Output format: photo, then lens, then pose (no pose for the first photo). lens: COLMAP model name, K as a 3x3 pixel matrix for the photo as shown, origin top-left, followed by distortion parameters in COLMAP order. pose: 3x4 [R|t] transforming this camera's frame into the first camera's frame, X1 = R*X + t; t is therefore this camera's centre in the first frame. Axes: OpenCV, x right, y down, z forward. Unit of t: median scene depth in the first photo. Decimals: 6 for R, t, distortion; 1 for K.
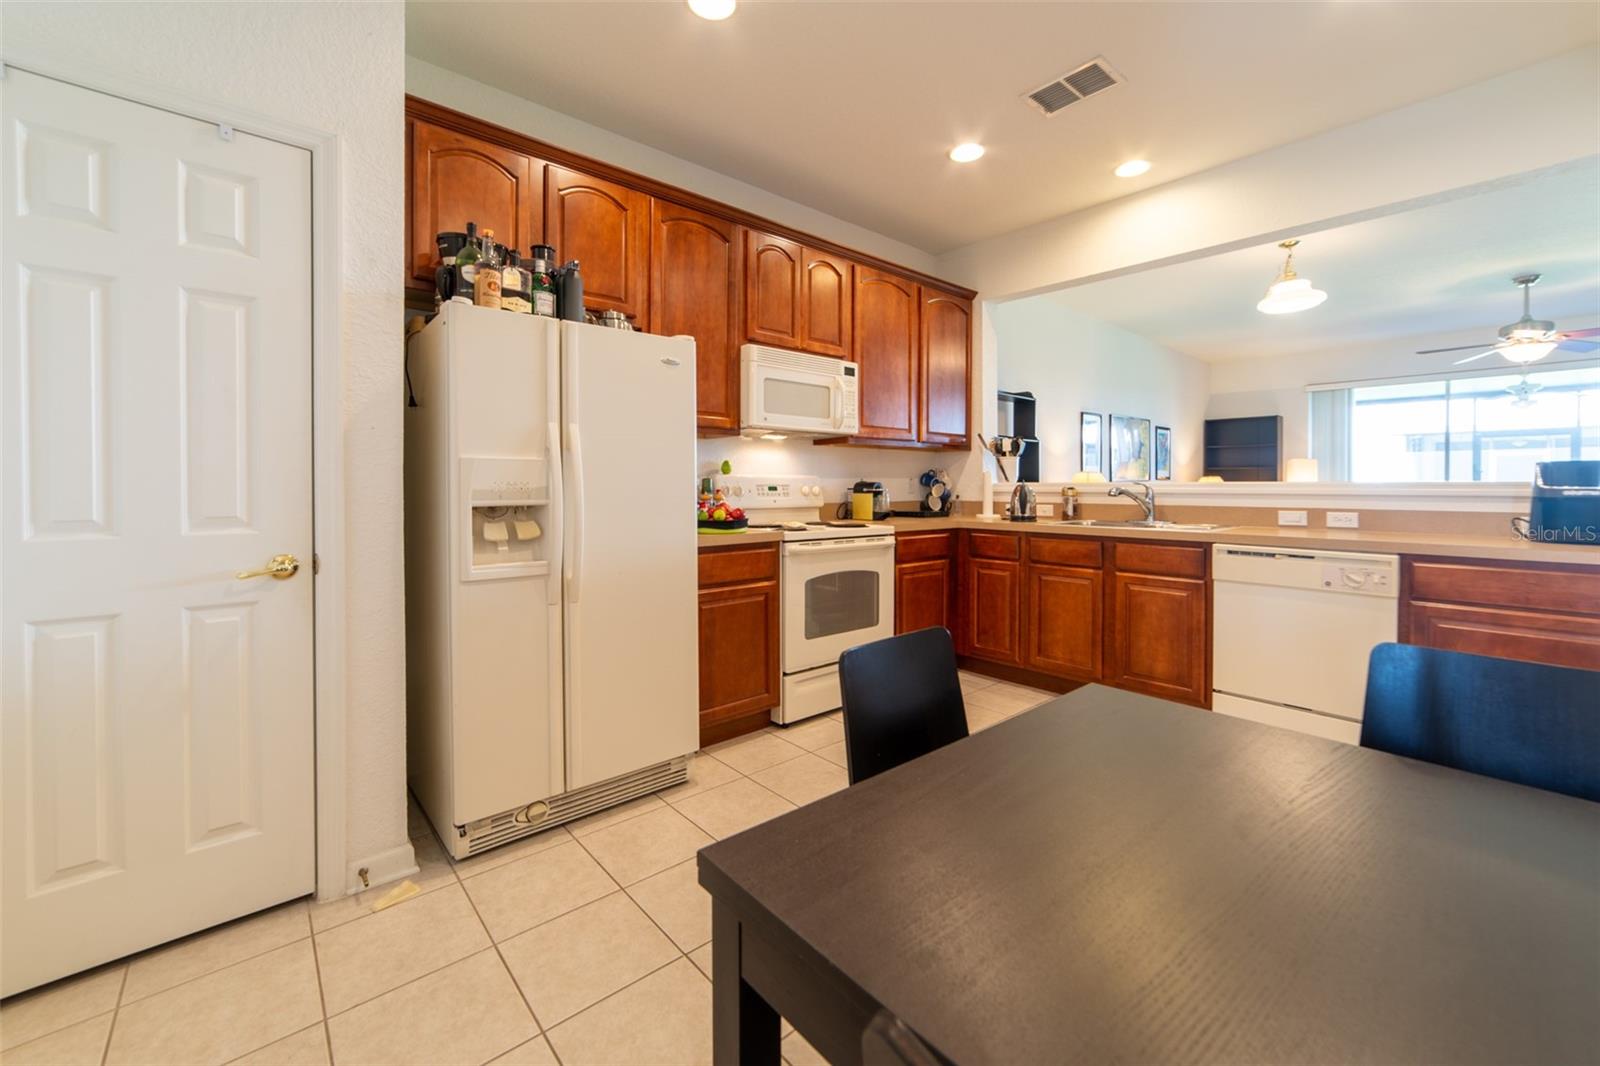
lens RADIAL K [[657.2, 0, 800.3], [0, 657.2, 485.9], [0, 0, 1]] dist [-0.015959, 0.000458]
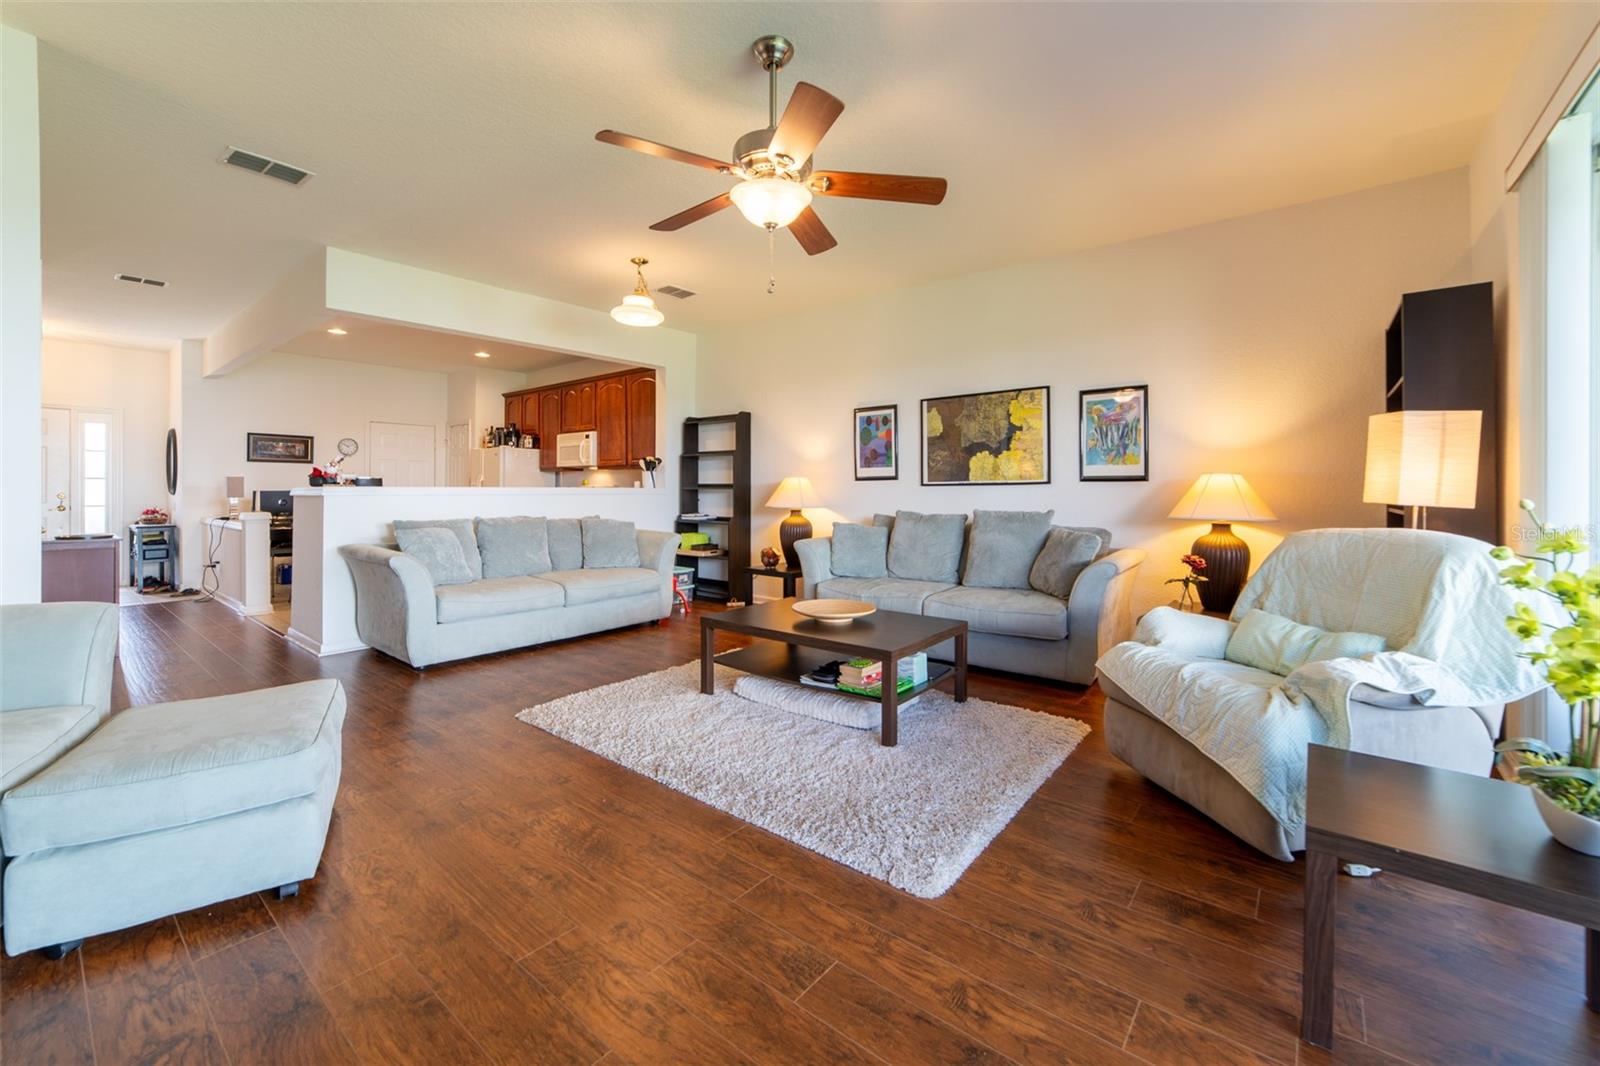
lens RADIAL K [[657.2, 0, 800.3], [0, 657.2, 485.9], [0, 0, 1]] dist [-0.015959, 0.000458]
pose [[0.156414, -0.006254, -0.987672, 2.305655], [-0.002681, 0.999974, -0.006757, -0.001603], [0.987688, 0.003705, 0.156393, 1.365709]]
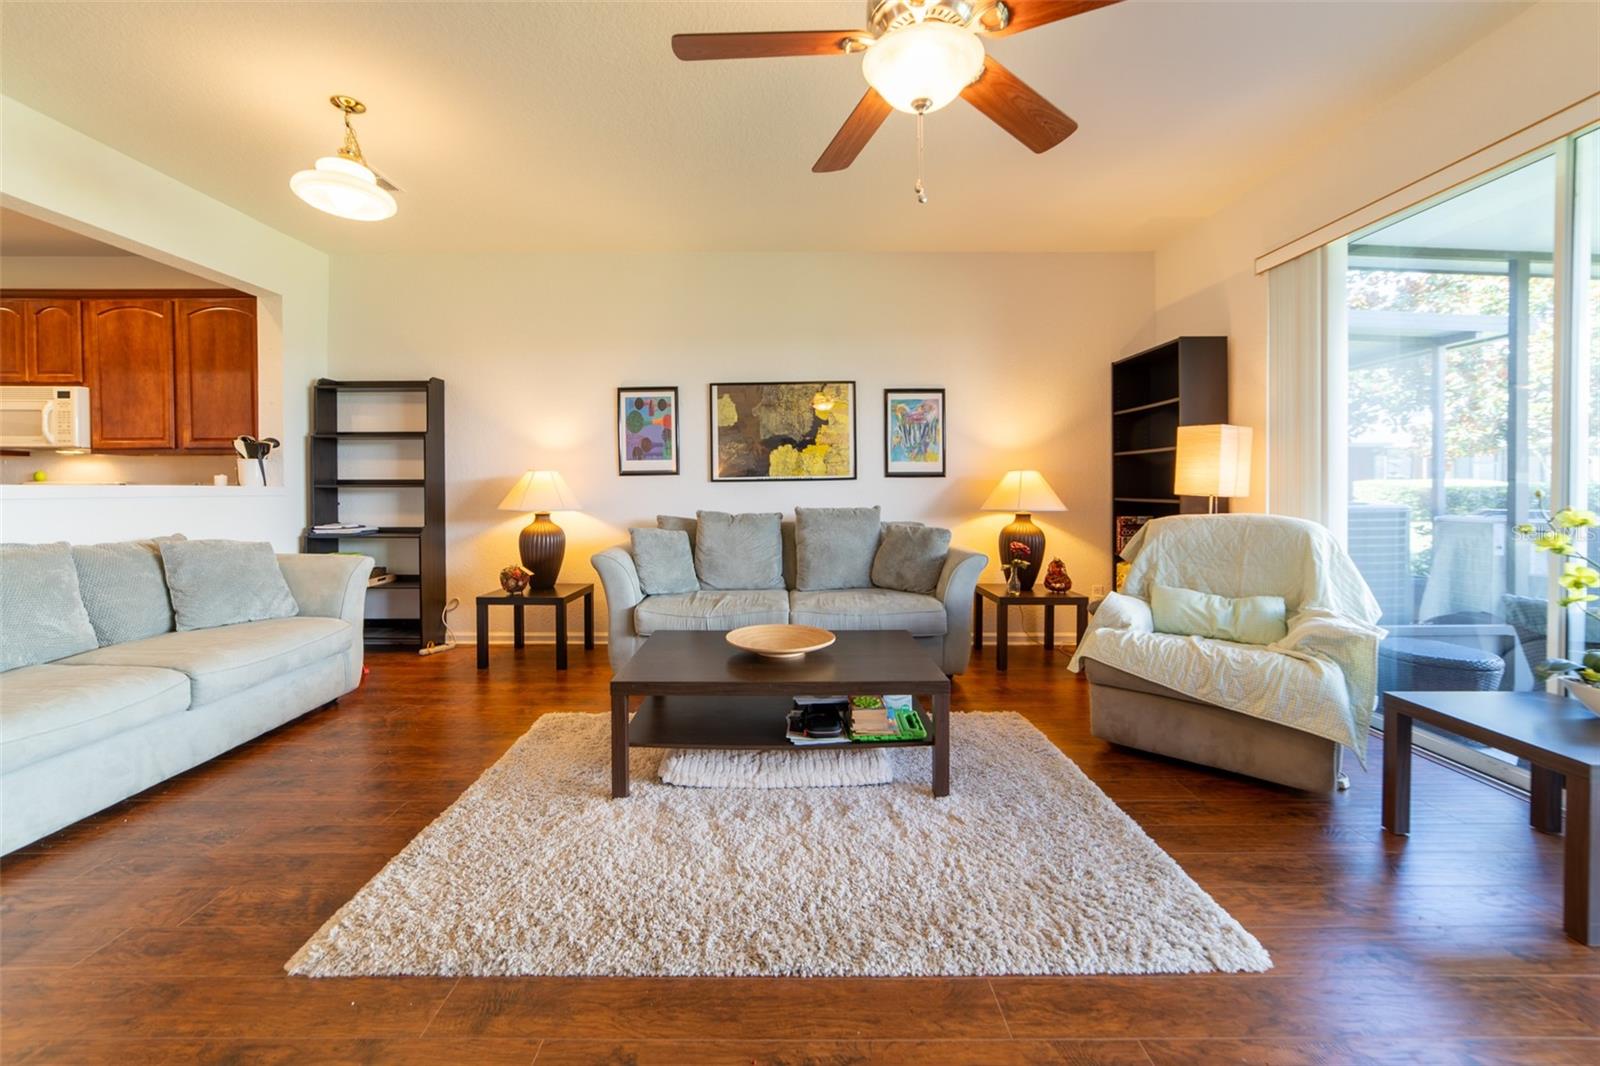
lens RADIAL K [[644.6, 0, 794.7], [0, 644.6, 493.3], [0, 0, 1]] dist [-0.019083, 0.007422]
pose [[0.747981, 0.004008, -0.663708, 1.853144], [0.003350, 0.999946, 0.009814, -0.001571], [0.663711, -0.009564, 0.747928, 1.021699]]
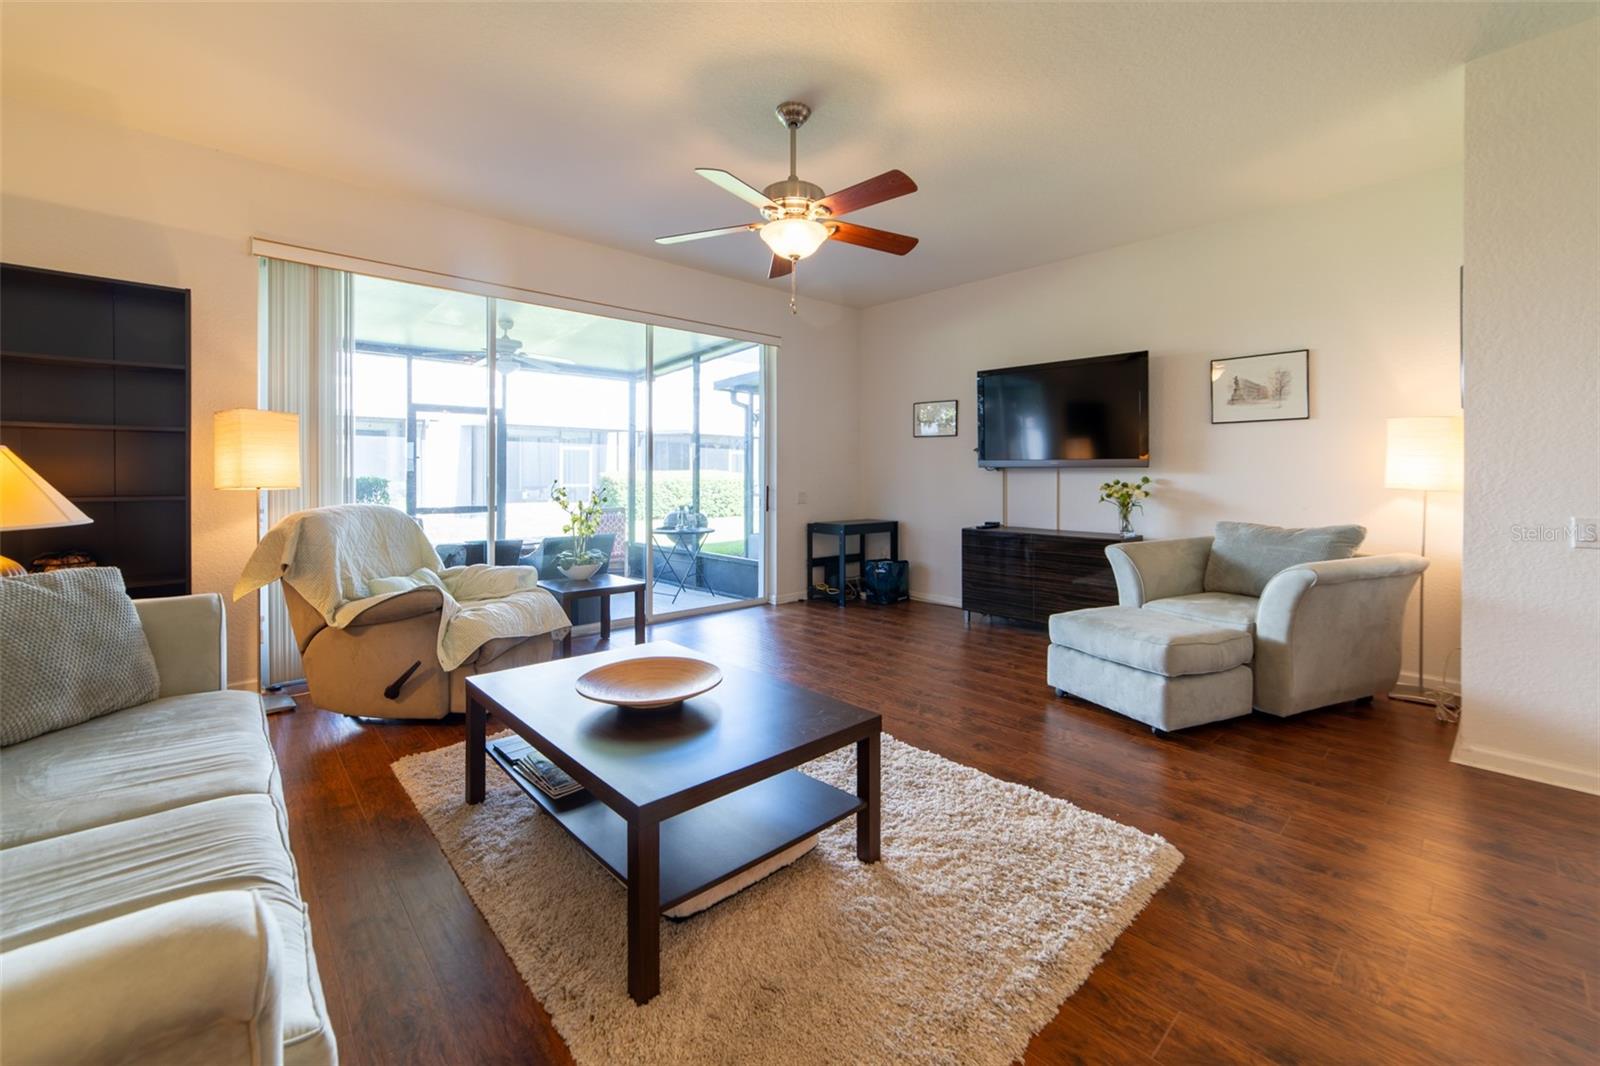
lens RADIAL K [[657.2, 0, 800.3], [0, 657.2, 485.9], [0, 0, 1]] dist [-0.015959, 0.000458]
pose [[-0.014063, -0.018049, 0.999738, 0.772979], [0.003521, 0.999830, 0.018100, -0.005492], [-0.999895, 0.003775, -0.013997, 1.452136]]
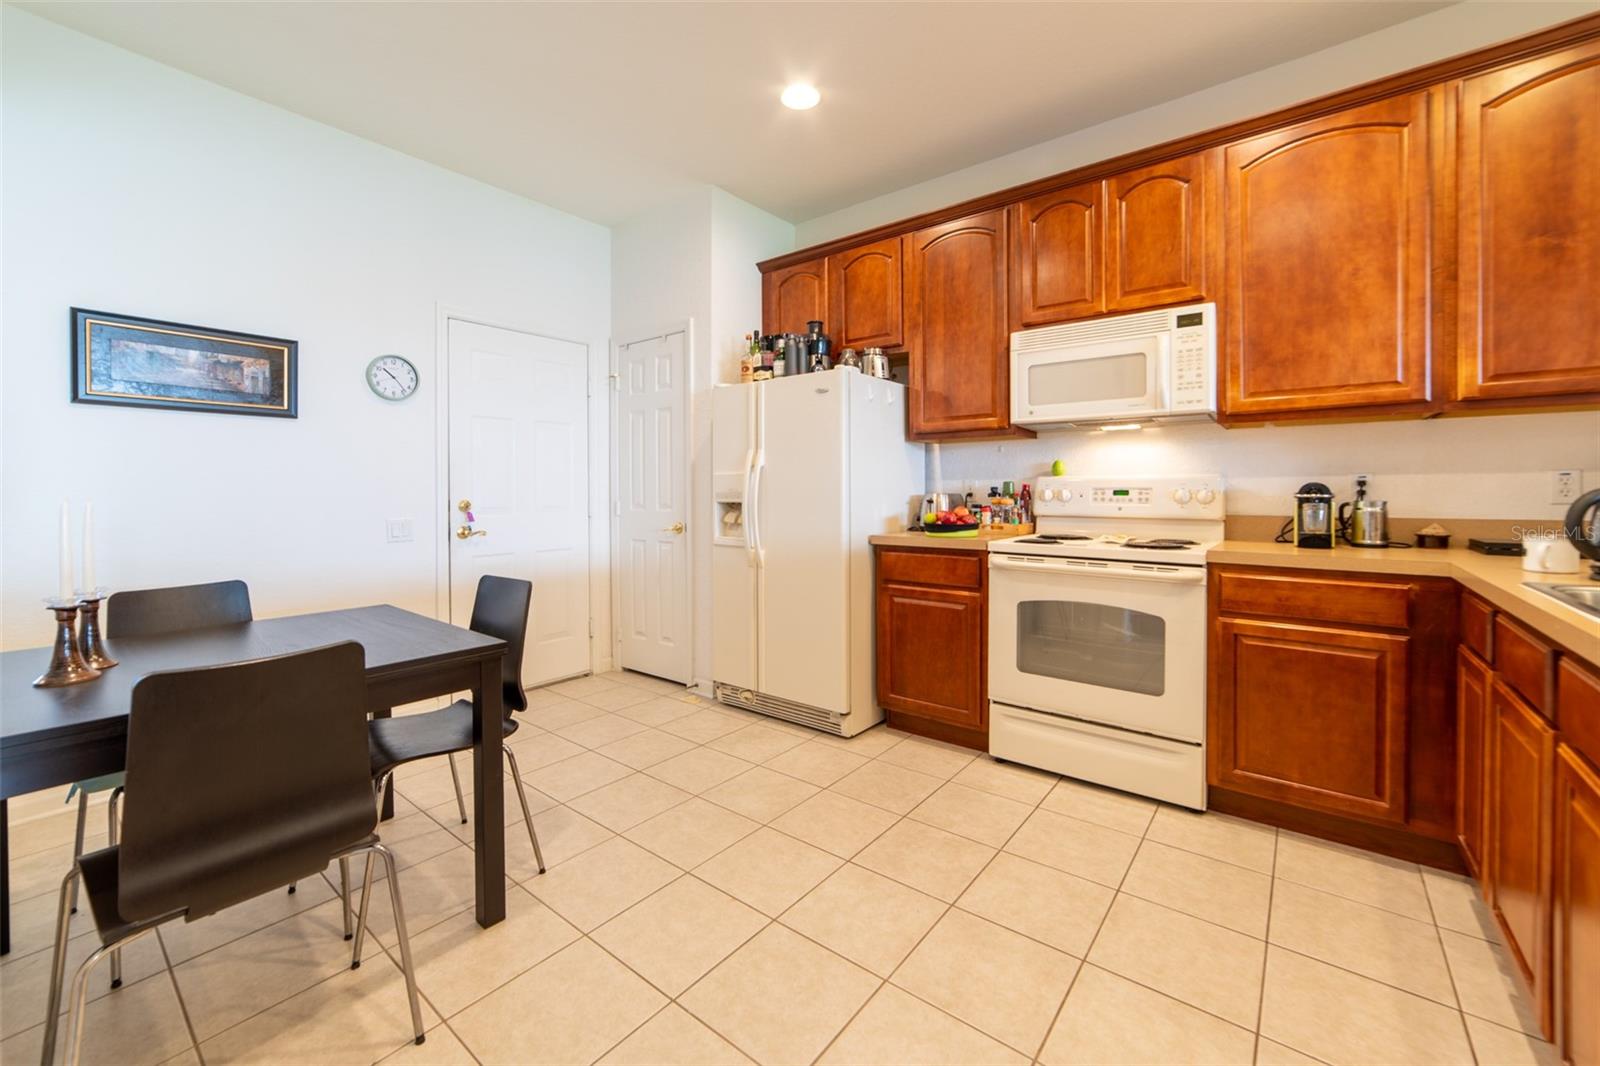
lens RADIAL K [[637.8, 0, 800.6], [0, 637.8, 487.5], [0, 0, 1]] dist [-0.020852, 0.005513]
pose [[0.164962, -0.003754, -0.986293, 0.655069], [0.001881, 0.999992, -0.003492, -0.000019], [0.986298, -0.001279, 0.164968, 0.500860]]
